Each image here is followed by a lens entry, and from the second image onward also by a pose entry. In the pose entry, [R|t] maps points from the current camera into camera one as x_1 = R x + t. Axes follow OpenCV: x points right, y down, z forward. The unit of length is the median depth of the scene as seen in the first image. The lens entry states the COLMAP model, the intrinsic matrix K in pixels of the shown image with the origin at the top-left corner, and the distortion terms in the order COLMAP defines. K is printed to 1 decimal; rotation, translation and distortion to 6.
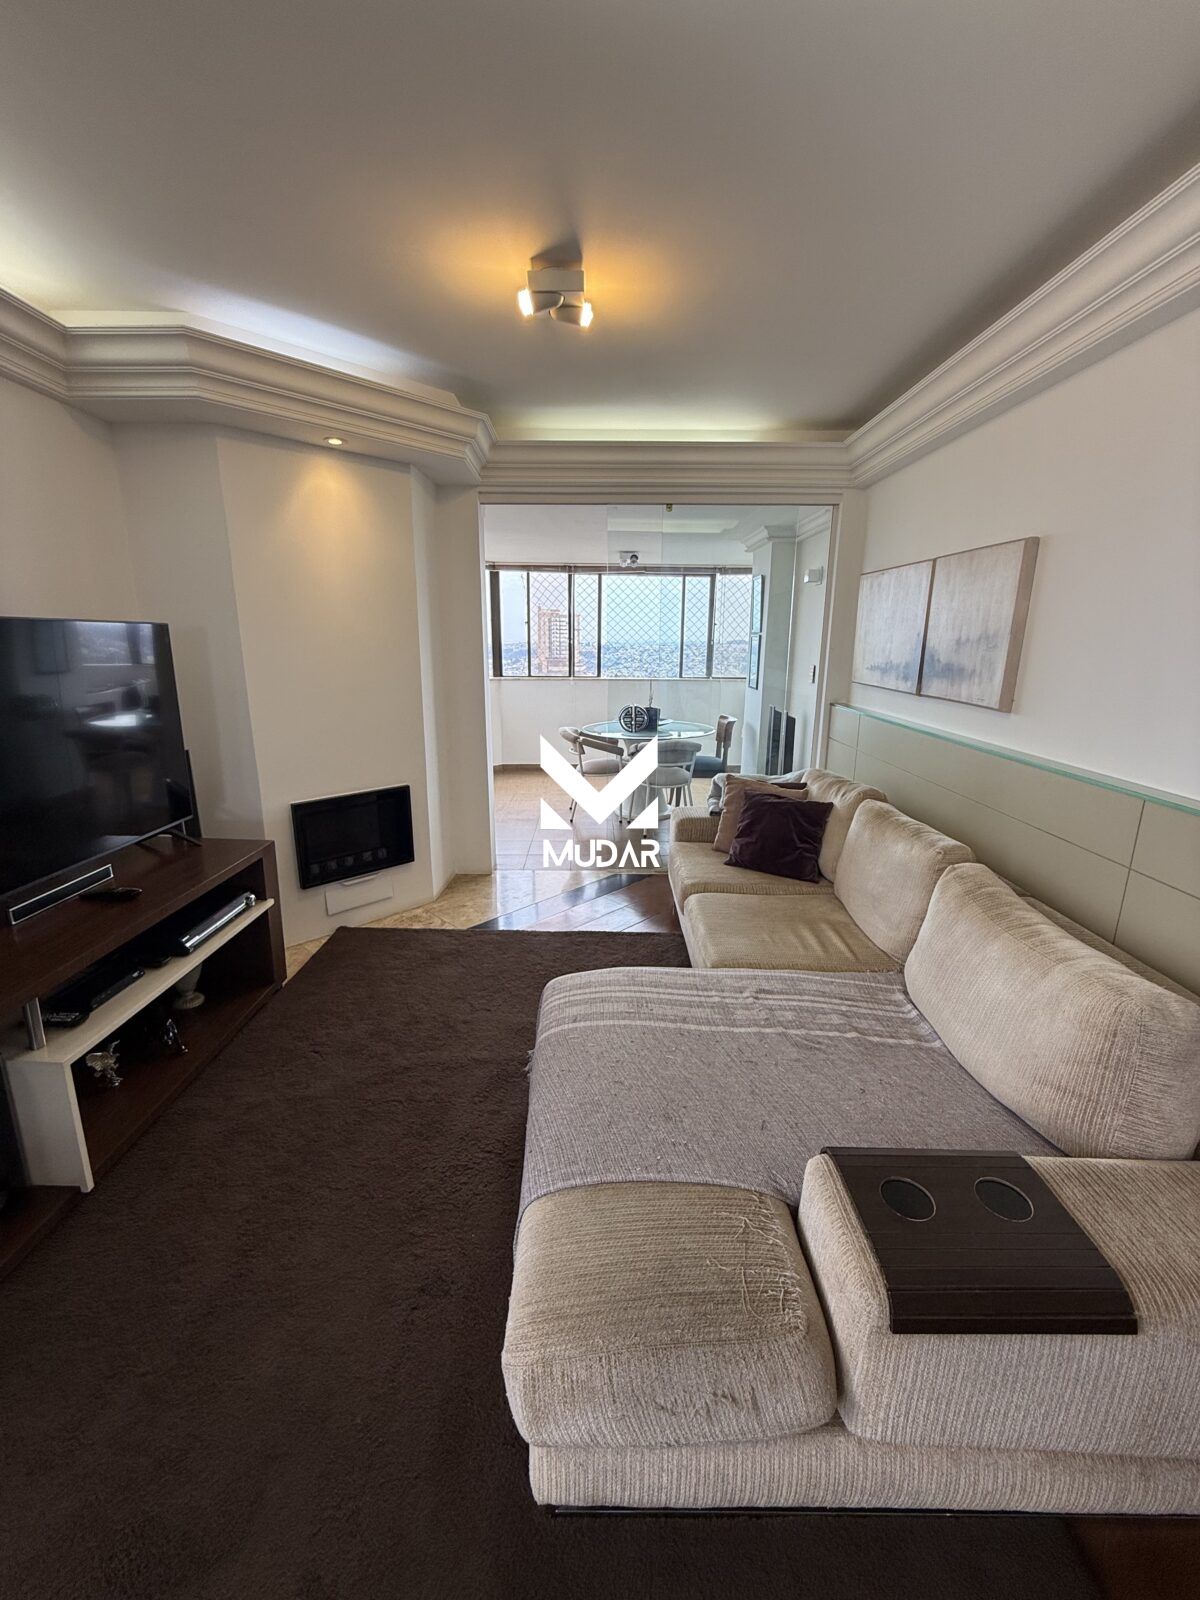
lens RADIAL K [[638.0, 0, 603.1], [0, 638.0, 793.5], [0, 0, 1]] dist [-0.003463, 0.001370]
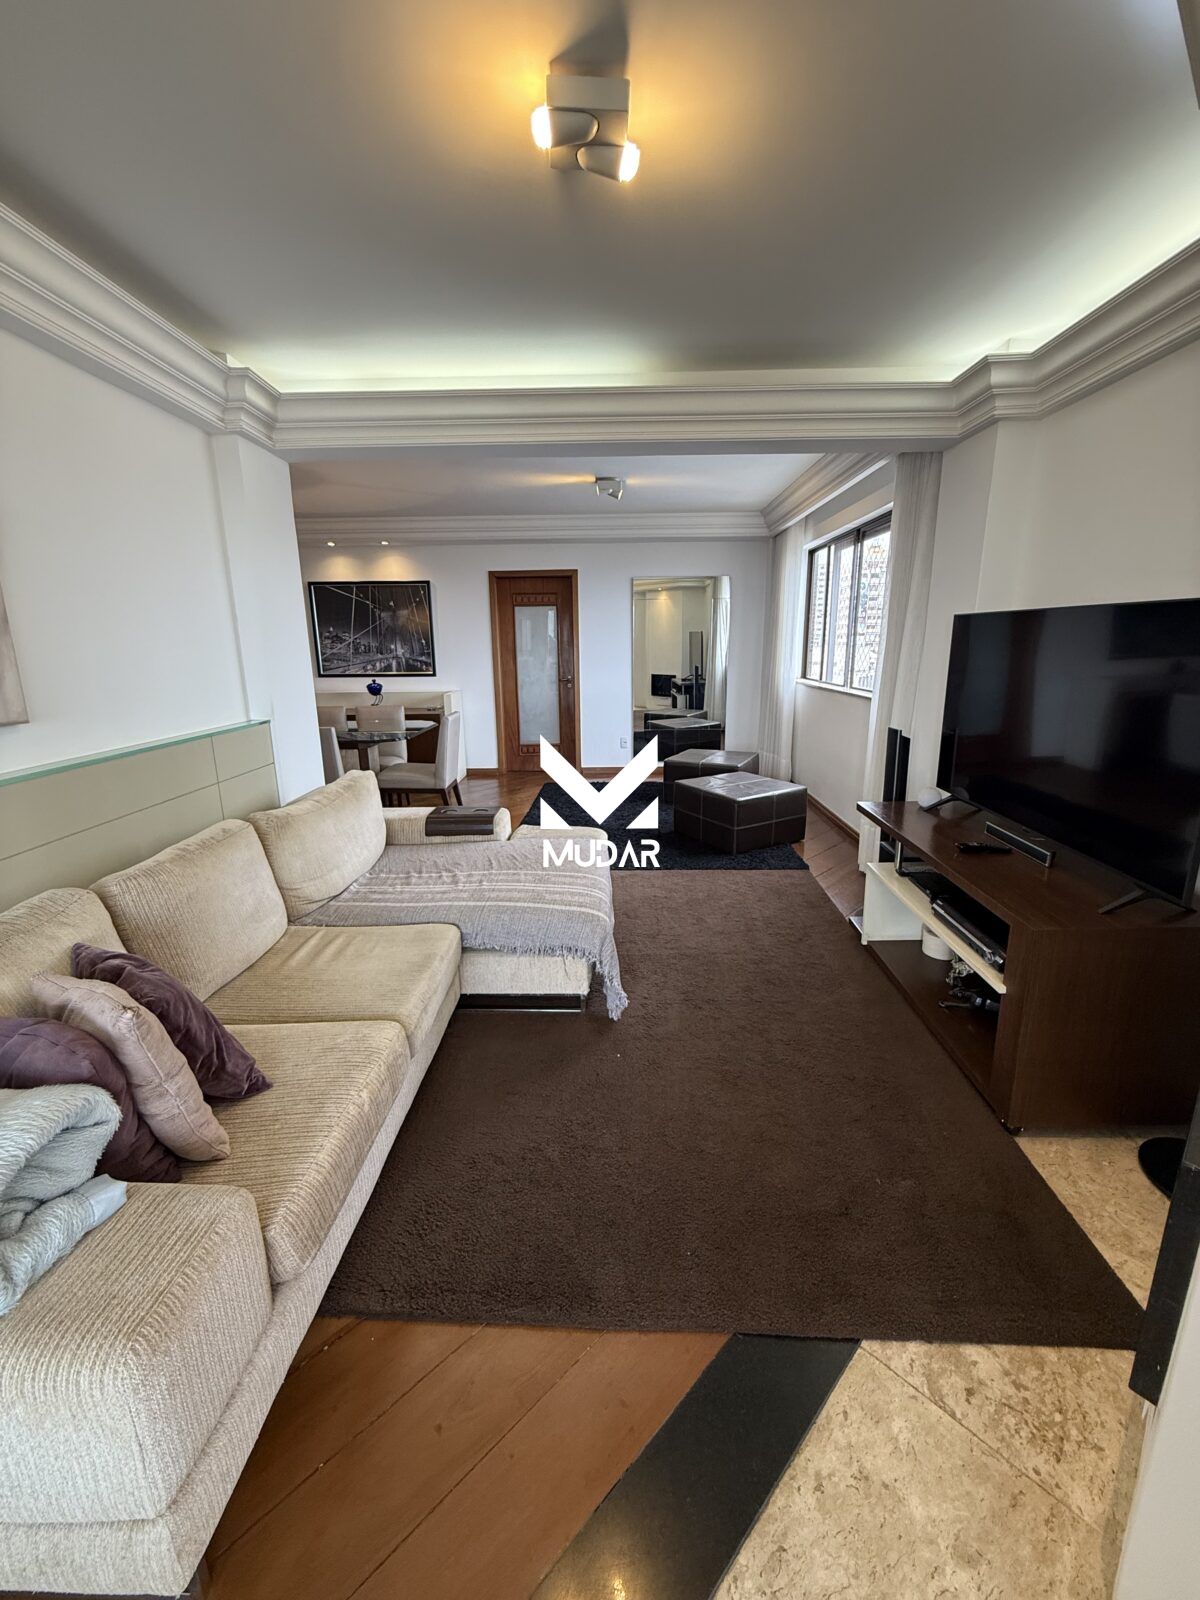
lens RADIAL K [[638.0, 0, 602.7], [0, 638.0, 793.3], [0, 0, 1]] dist [-0.003463, 0.001370]
pose [[-0.999621, -0.003832, 0.027251, -0.089580], [0.009034, 0.889672, 0.456510, -0.368285], [-0.025994, 0.456584, -0.889301, 1.581898]]
